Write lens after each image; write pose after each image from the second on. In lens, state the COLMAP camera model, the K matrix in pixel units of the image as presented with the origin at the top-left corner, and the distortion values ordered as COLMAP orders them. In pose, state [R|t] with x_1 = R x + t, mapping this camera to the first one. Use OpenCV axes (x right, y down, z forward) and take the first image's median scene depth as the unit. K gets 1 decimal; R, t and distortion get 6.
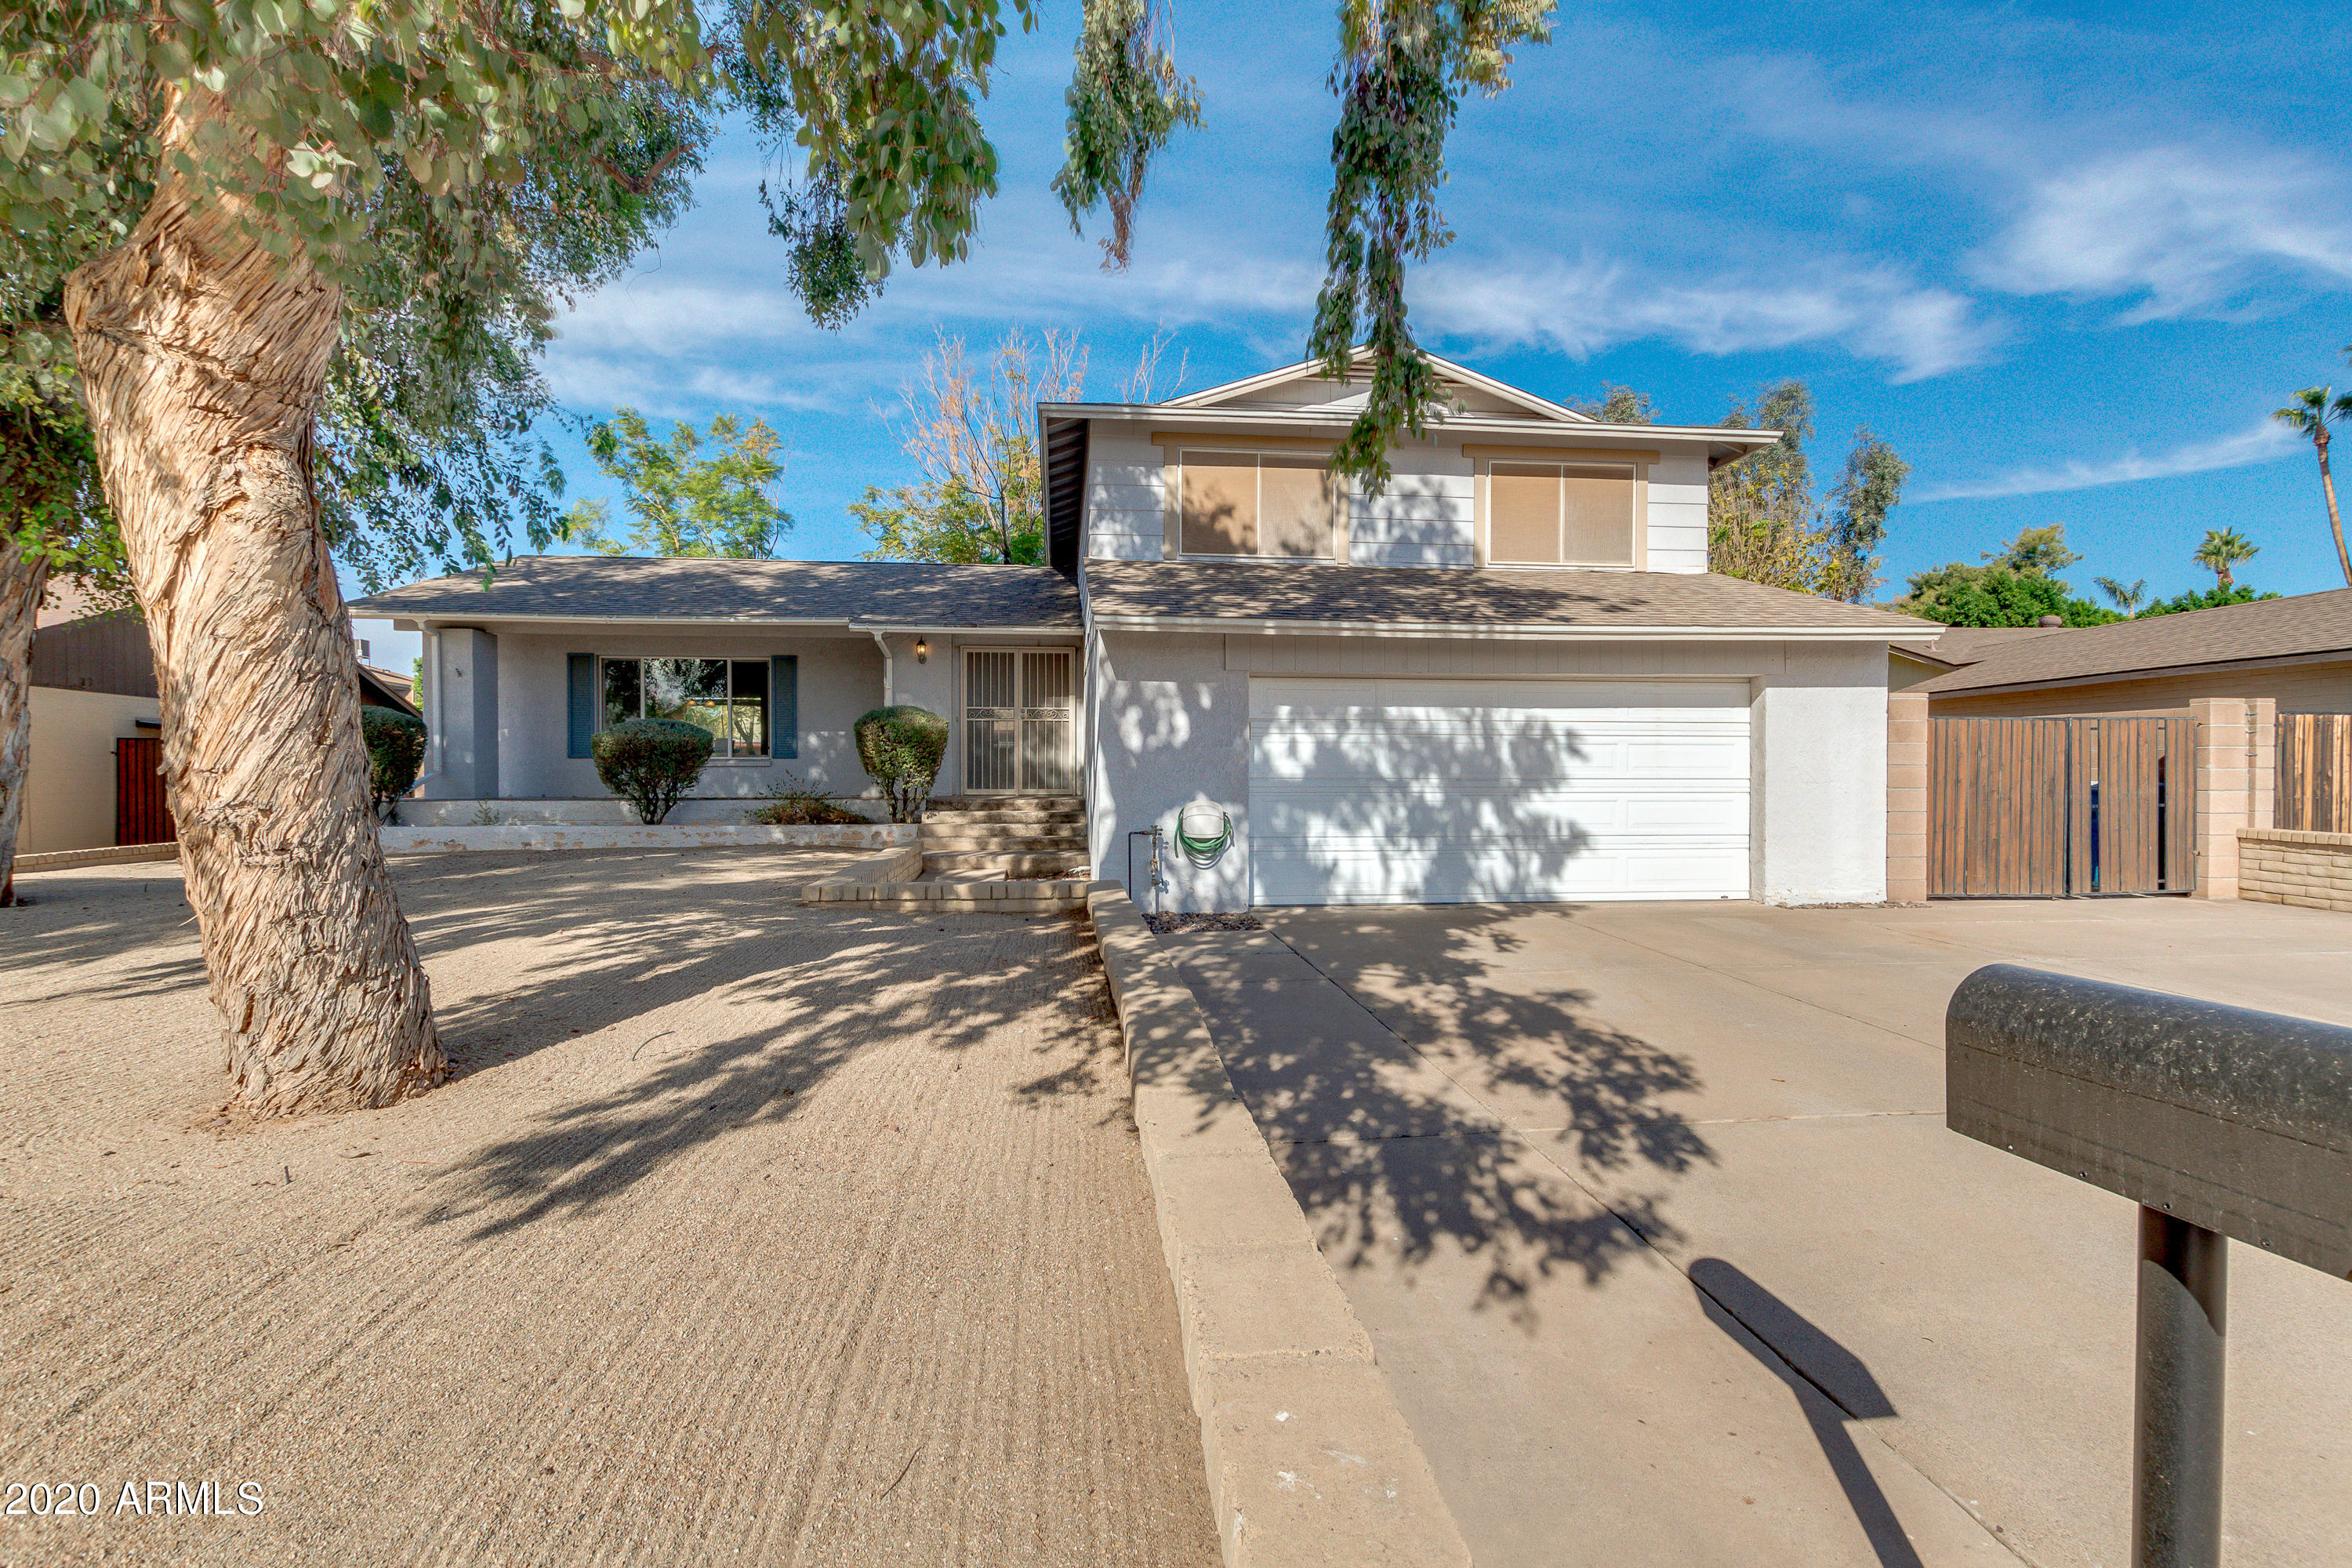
lens RADIAL K [[1078.0, 0, 1187.9], [0, 1078.0, 785.5], [0, 0, 1]] dist [0.004539, -0.000116]
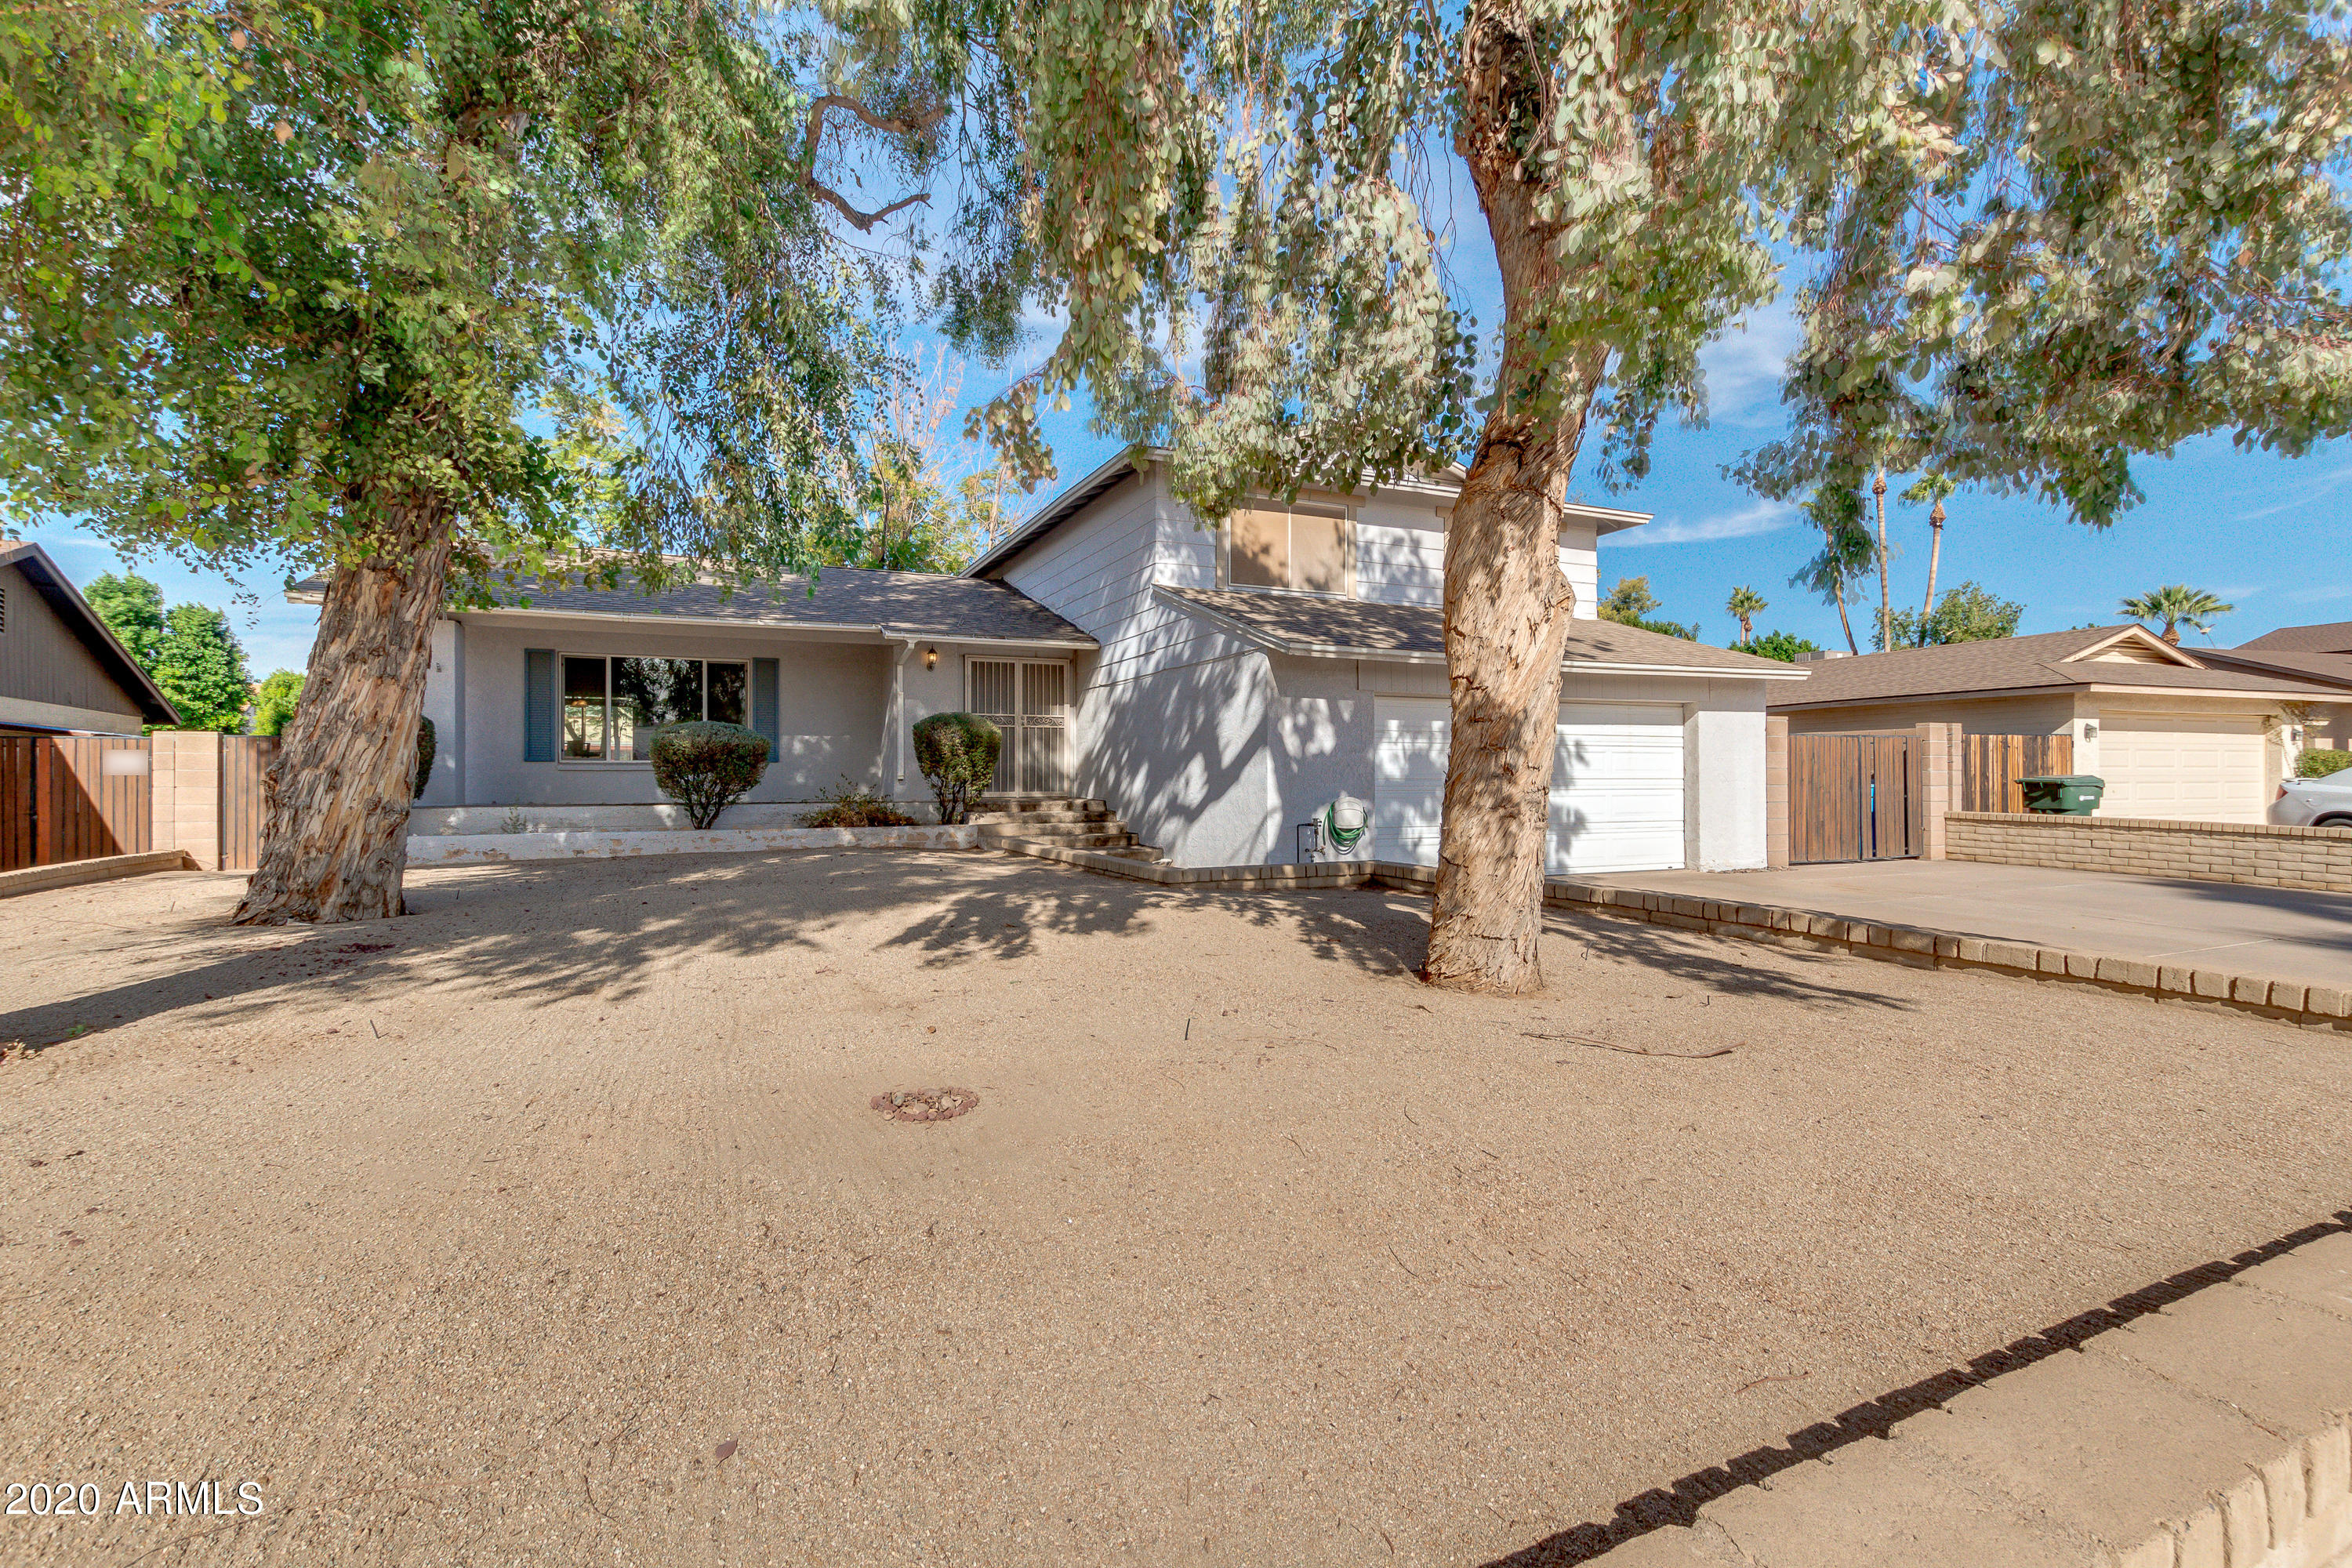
lens RADIAL K [[1078.0, 0, 1172.5], [0, 1078.0, 780.4], [0, 0, 1]] dist [0.004539, -0.000116]
pose [[0.952601, -0.003571, 0.304200, -0.476465], [0.006399, 0.999945, -0.008298, 0.003054], [-0.304154, 0.009851, 0.952572, -0.080977]]
